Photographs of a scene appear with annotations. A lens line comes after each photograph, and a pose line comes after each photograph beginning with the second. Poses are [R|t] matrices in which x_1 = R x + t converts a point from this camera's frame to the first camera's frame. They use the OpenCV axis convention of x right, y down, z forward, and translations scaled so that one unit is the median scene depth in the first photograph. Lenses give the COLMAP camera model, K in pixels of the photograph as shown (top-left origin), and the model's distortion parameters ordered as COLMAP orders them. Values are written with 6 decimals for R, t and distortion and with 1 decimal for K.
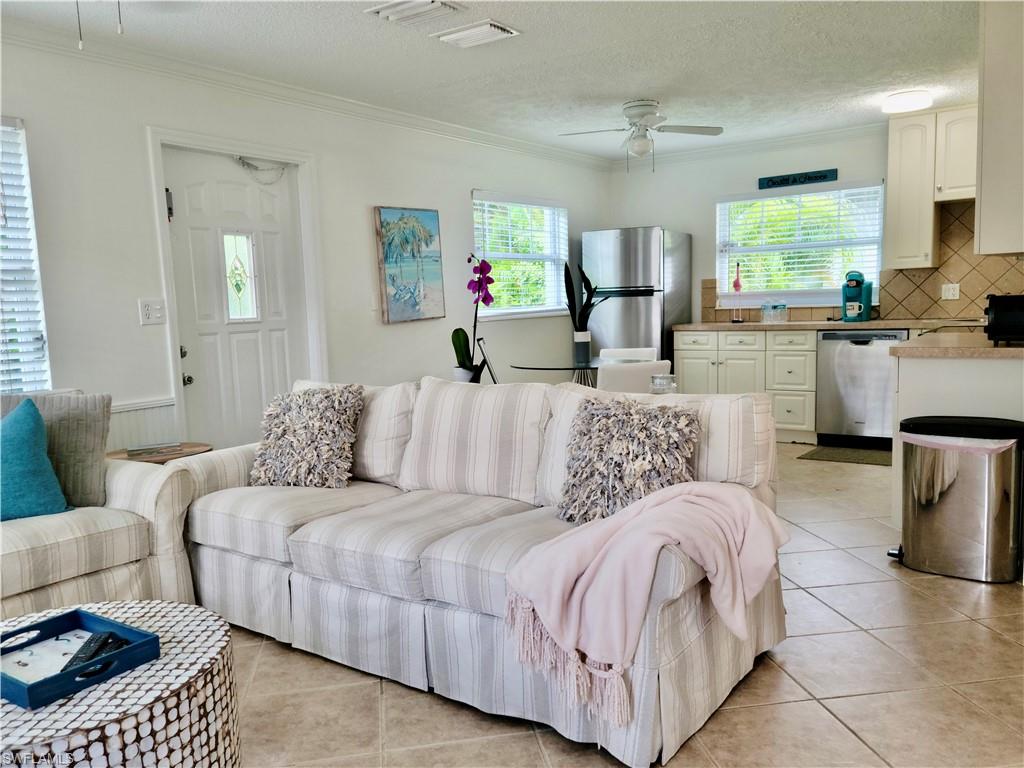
lens RADIAL K [[810.7, 0, 510.7], [0, 810.7, 385.6], [0, 0, 1]] dist [0.073887, -0.080807]
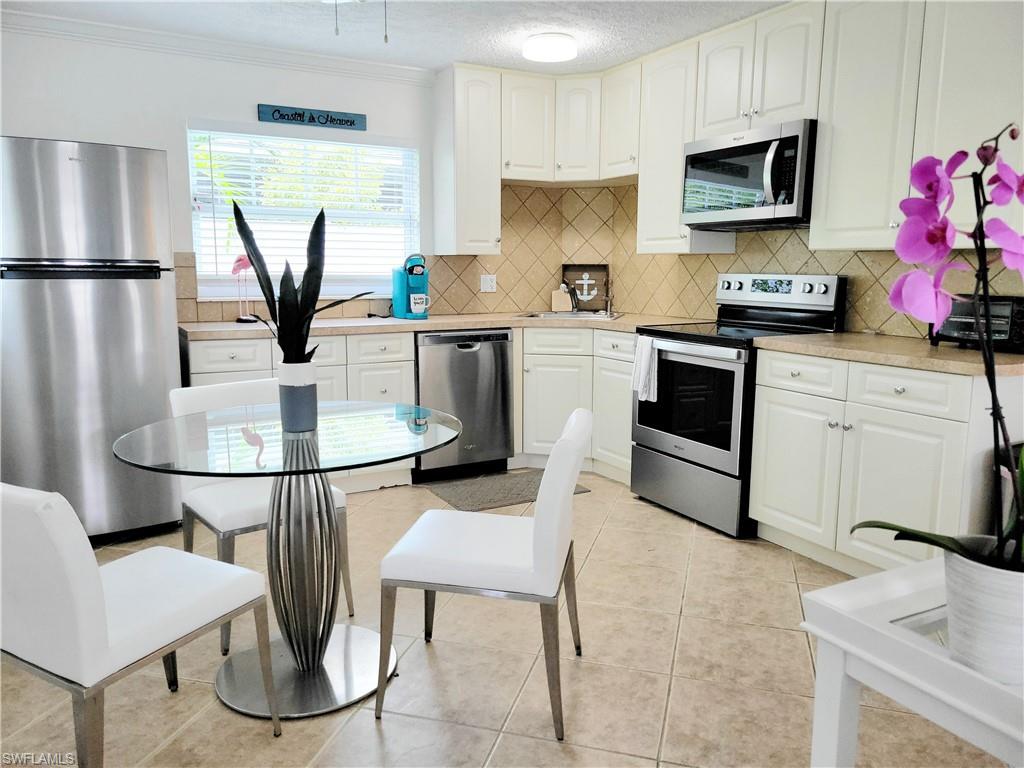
lens RADIAL K [[747.5, 0, 513.6], [0, 747.5, 385.8], [0, 0, 1]] dist [0.010129, 0.001242]
pose [[0.442327, -0.105711, 0.890602, -0.123104], [0.075596, 0.993890, 0.080425, -0.043535], [-0.893662, 0.031751, 0.447615, 0.401814]]
